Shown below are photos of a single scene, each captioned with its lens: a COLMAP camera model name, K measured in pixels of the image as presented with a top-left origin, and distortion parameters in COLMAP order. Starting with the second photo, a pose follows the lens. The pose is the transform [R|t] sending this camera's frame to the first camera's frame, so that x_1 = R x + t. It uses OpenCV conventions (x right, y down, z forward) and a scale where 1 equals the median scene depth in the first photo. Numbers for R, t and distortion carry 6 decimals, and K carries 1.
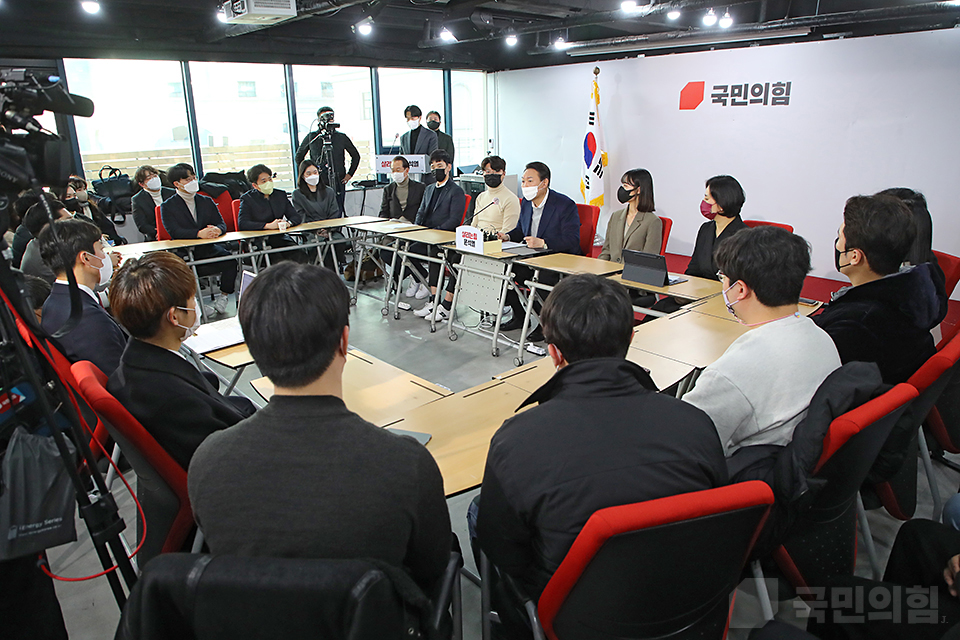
lens RADIAL K [[653.1, 0, 480.0], [0, 653.1, 320.0], [0, 0, 1]] dist [-0.073415, 0.041281]
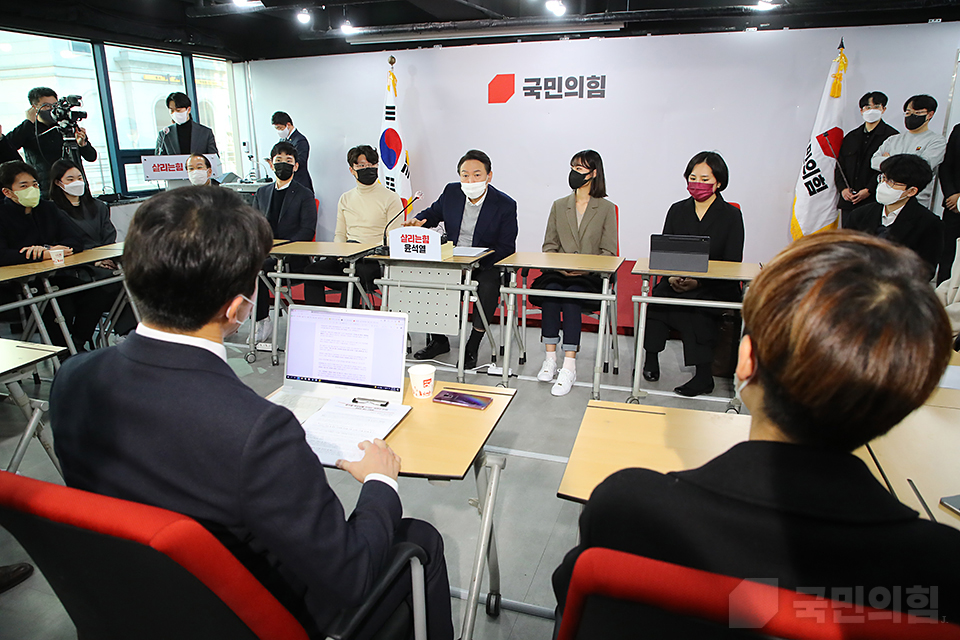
lens RADIAL K [[653.1, 0, 480.0], [0, 653.1, 320.0], [0, 0, 1]] dist [-0.073415, 0.041281]
pose [[0.860609, -0.132194, 0.491810, -0.246058], [0.145929, 0.989239, 0.010540, -0.022427], [-0.487911, 0.062699, 0.870638, 0.213029]]
